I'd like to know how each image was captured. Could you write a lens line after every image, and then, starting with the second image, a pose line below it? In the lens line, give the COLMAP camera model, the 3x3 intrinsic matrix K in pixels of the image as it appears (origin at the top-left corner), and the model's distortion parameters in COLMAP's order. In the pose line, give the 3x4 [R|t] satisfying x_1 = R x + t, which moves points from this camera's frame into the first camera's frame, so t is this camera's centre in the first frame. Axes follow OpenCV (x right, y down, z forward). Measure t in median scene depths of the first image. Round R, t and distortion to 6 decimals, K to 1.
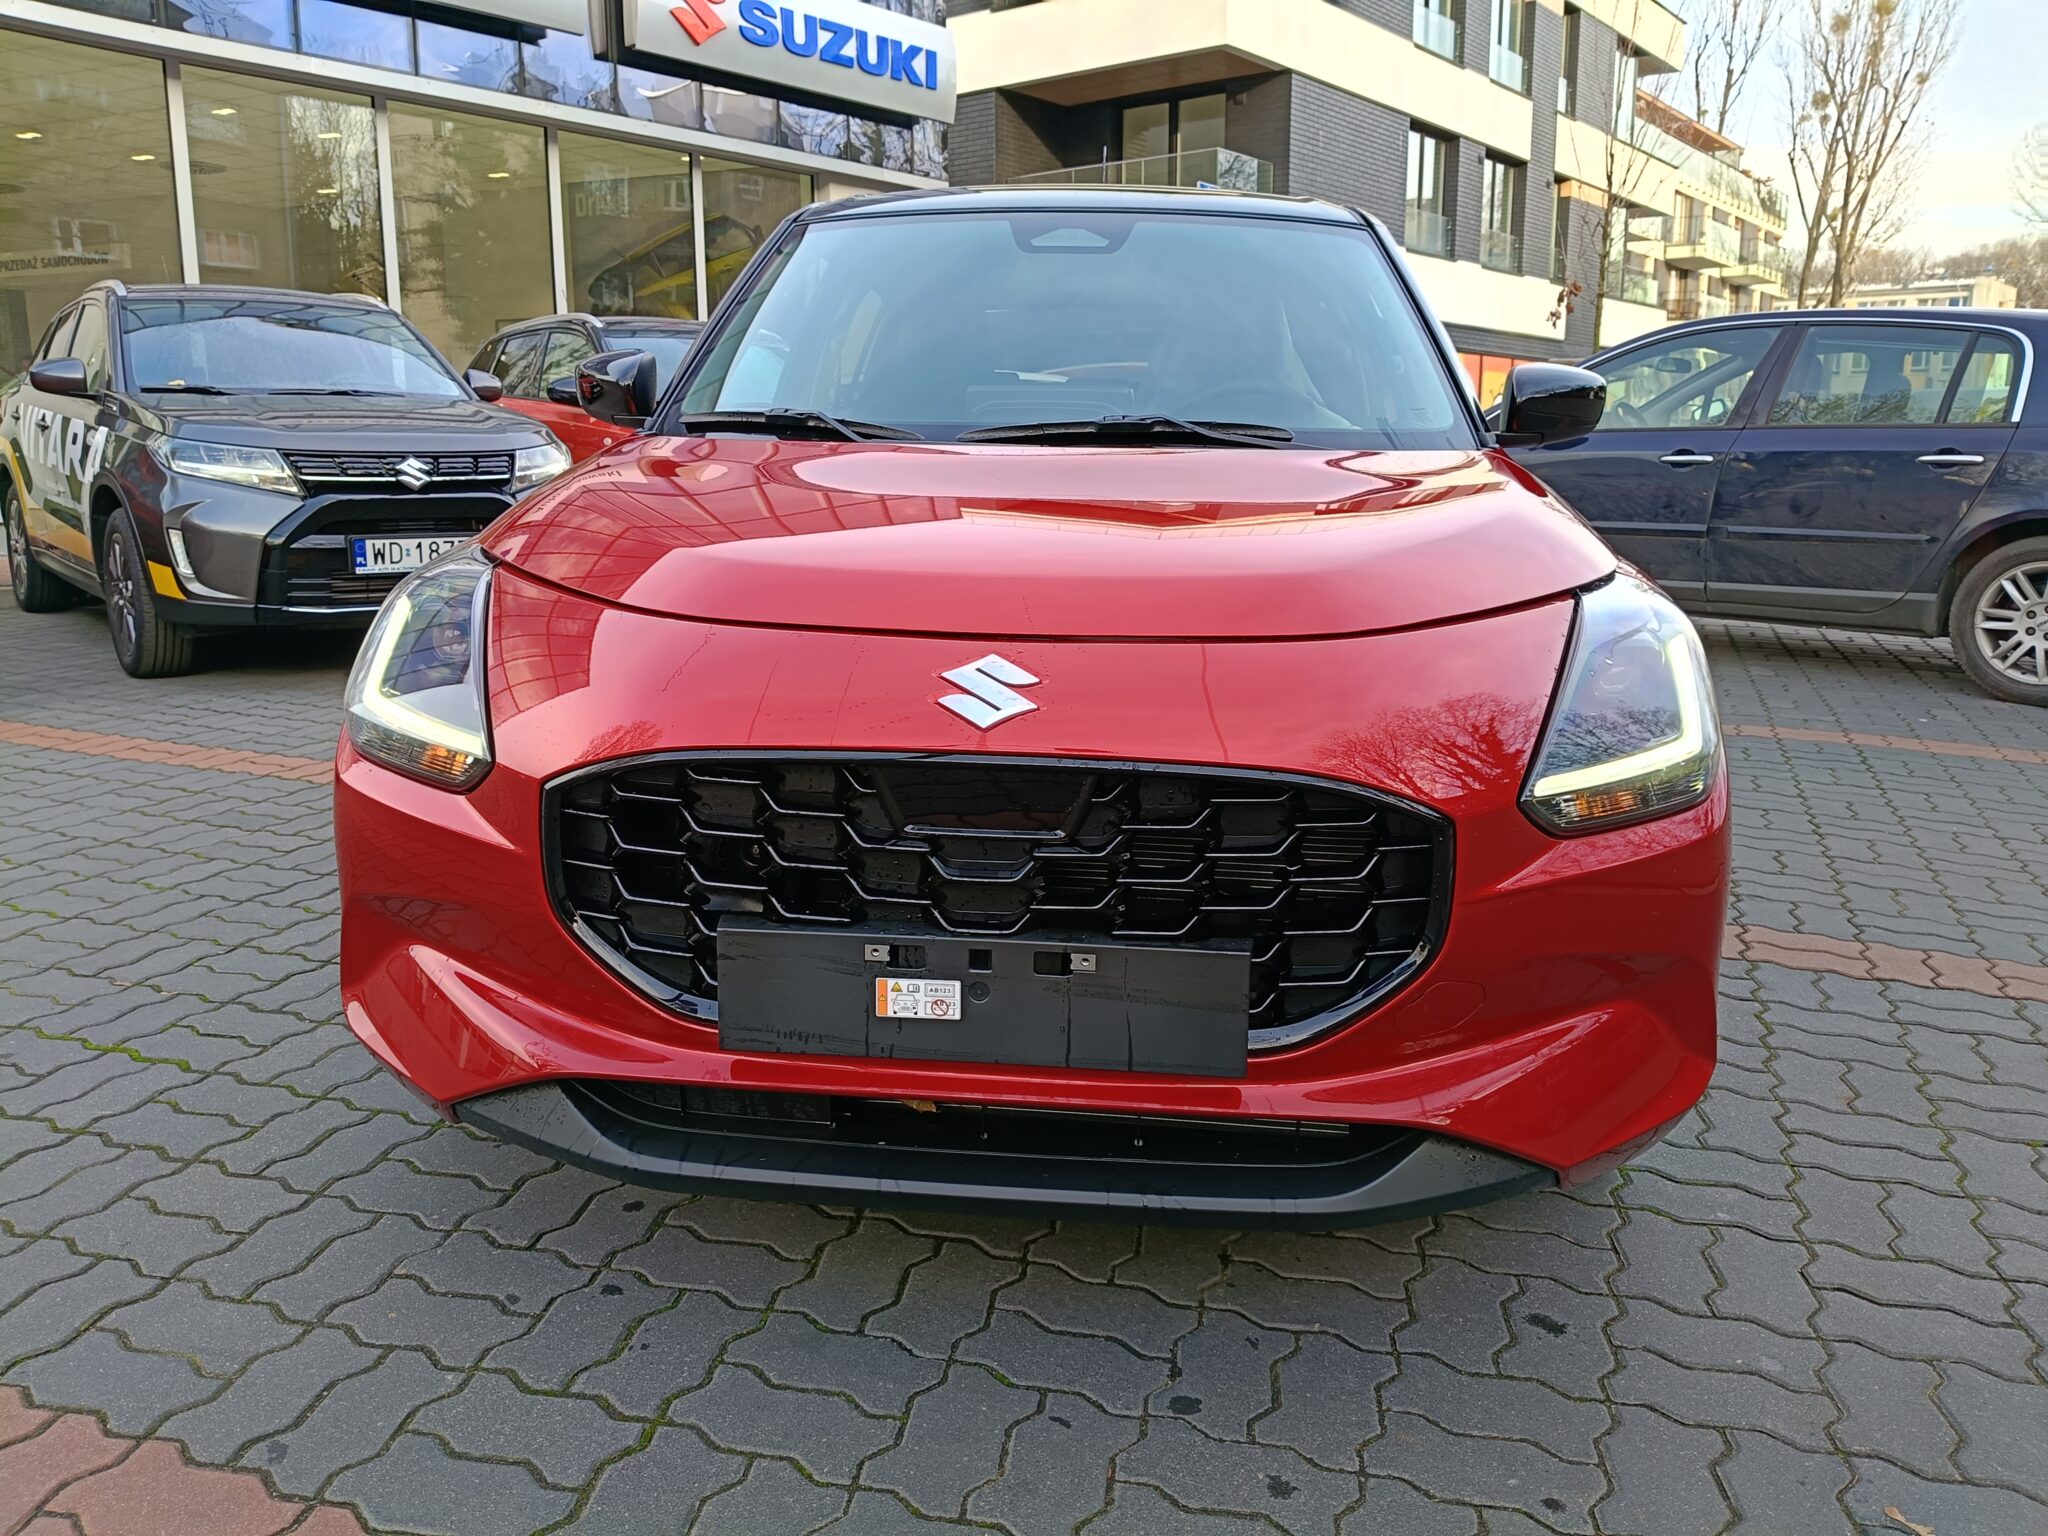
lens RADIAL K [[1580.8, 0, 1069.8], [0, 1580.8, 760.4], [0, 0, 1]] dist [-0.025672, 0.001001]
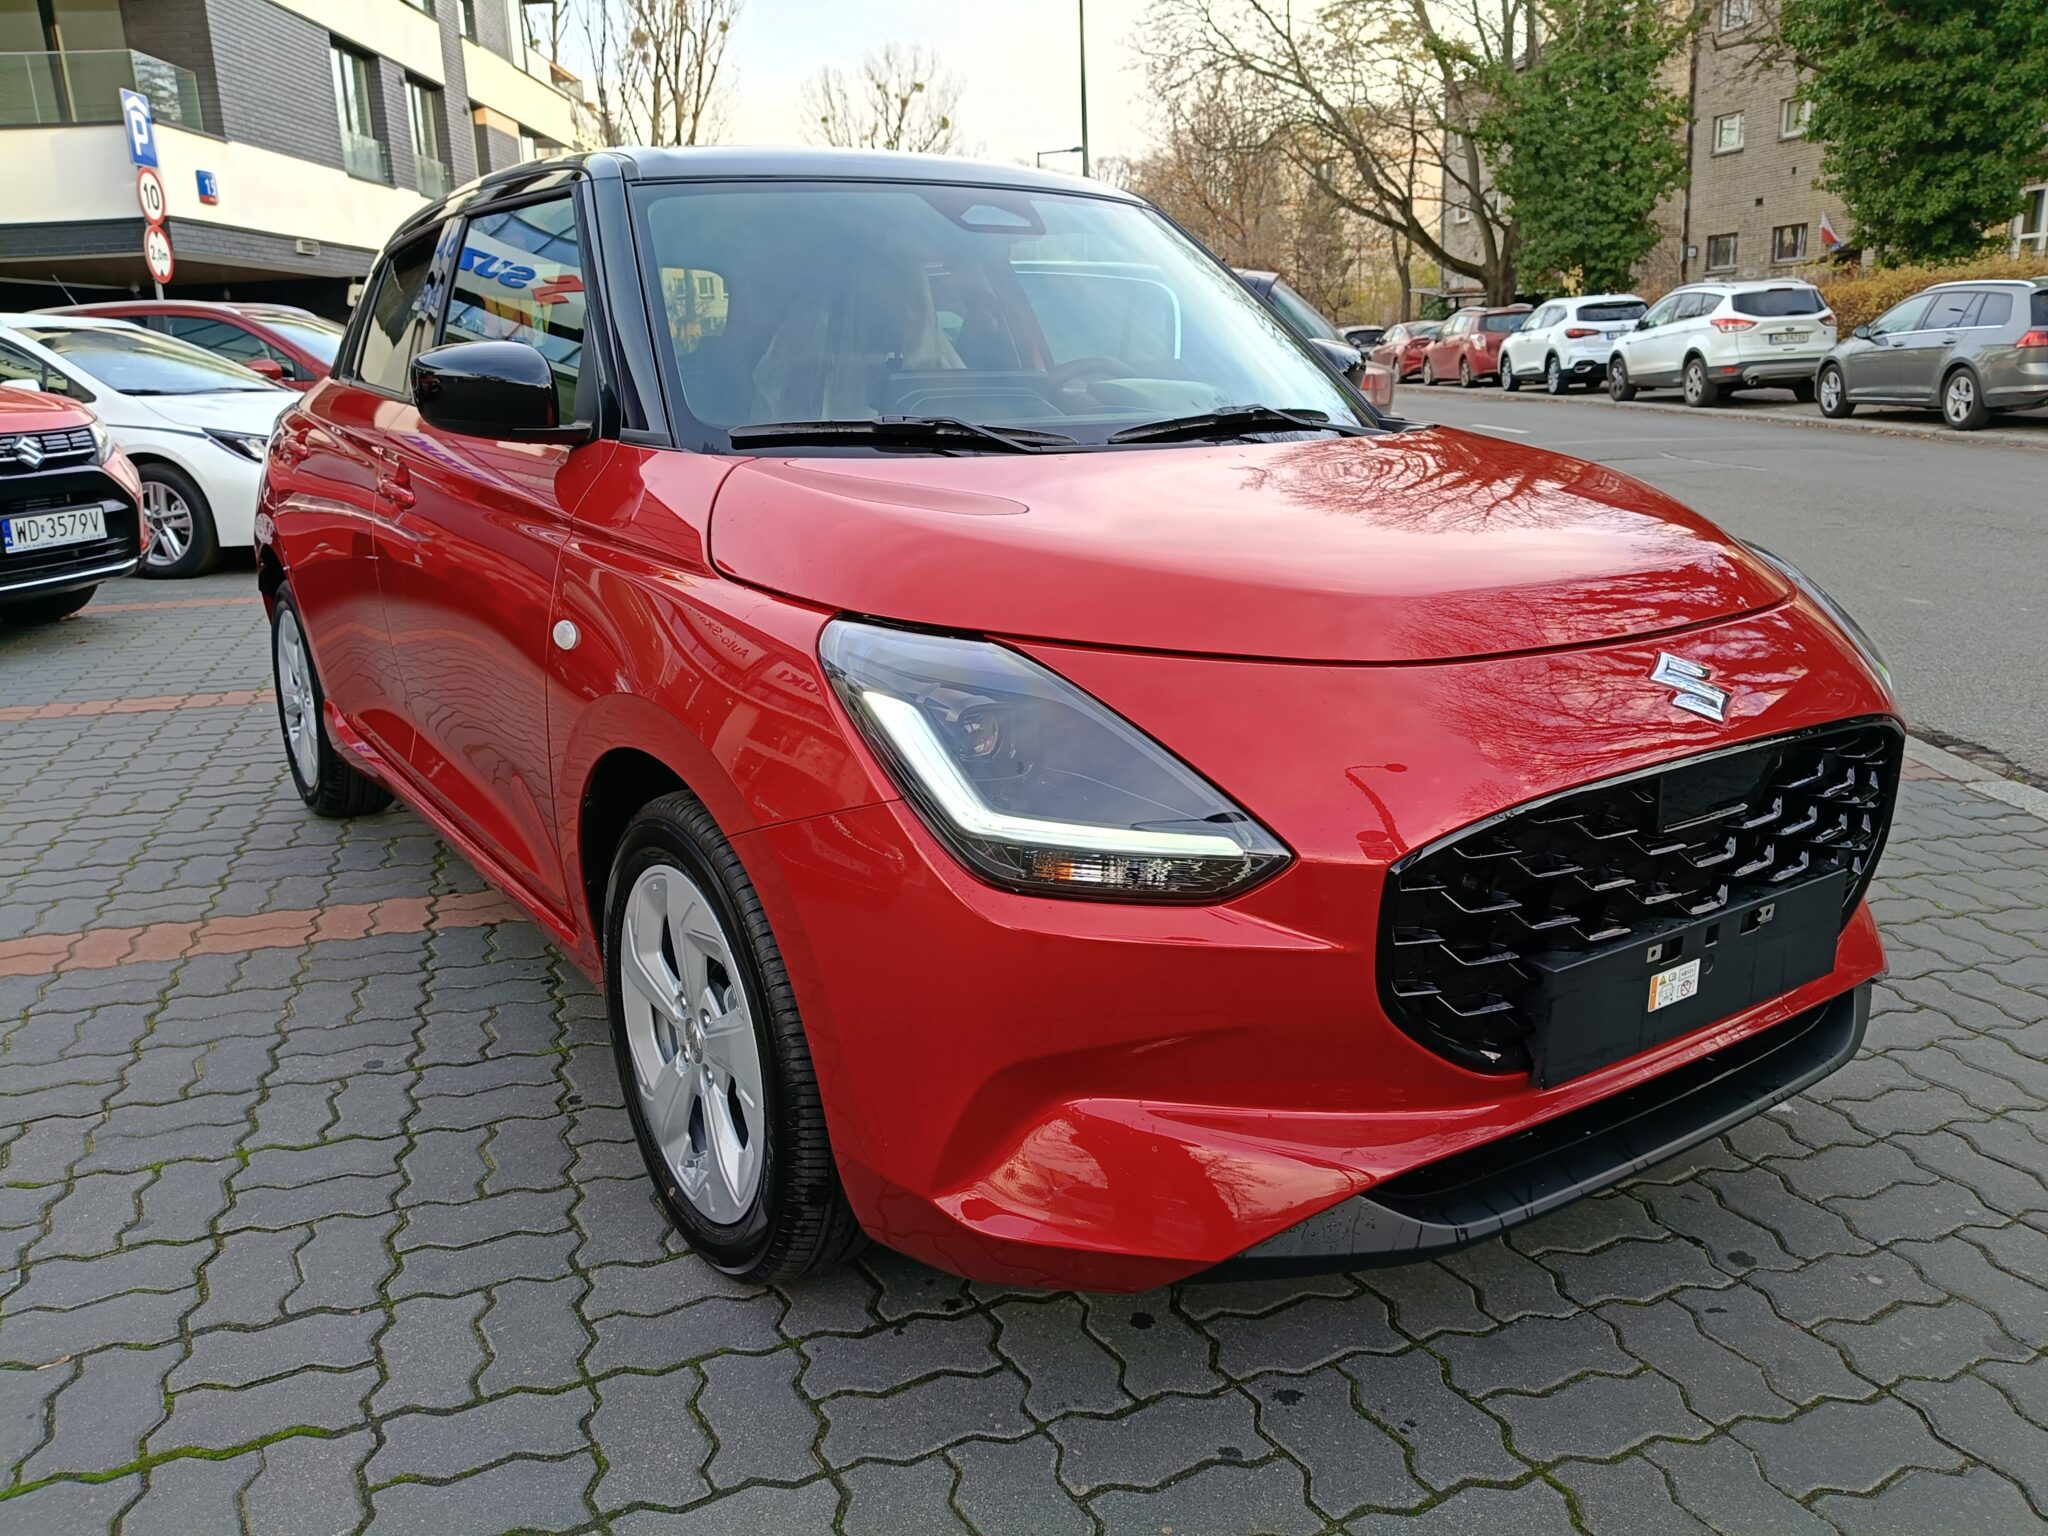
lens RADIAL K [[1541.2, 0, 1024.0], [0, 1541.2, 768.0], [0, 0, 1]] dist [-0.025660, 0.005201]
pose [[0.779796, -0.188934, 0.596843, -0.521916], [0.155172, 0.981955, 0.108106, -0.088195], [-0.606498, 0.008313, 0.795042, 0.221124]]
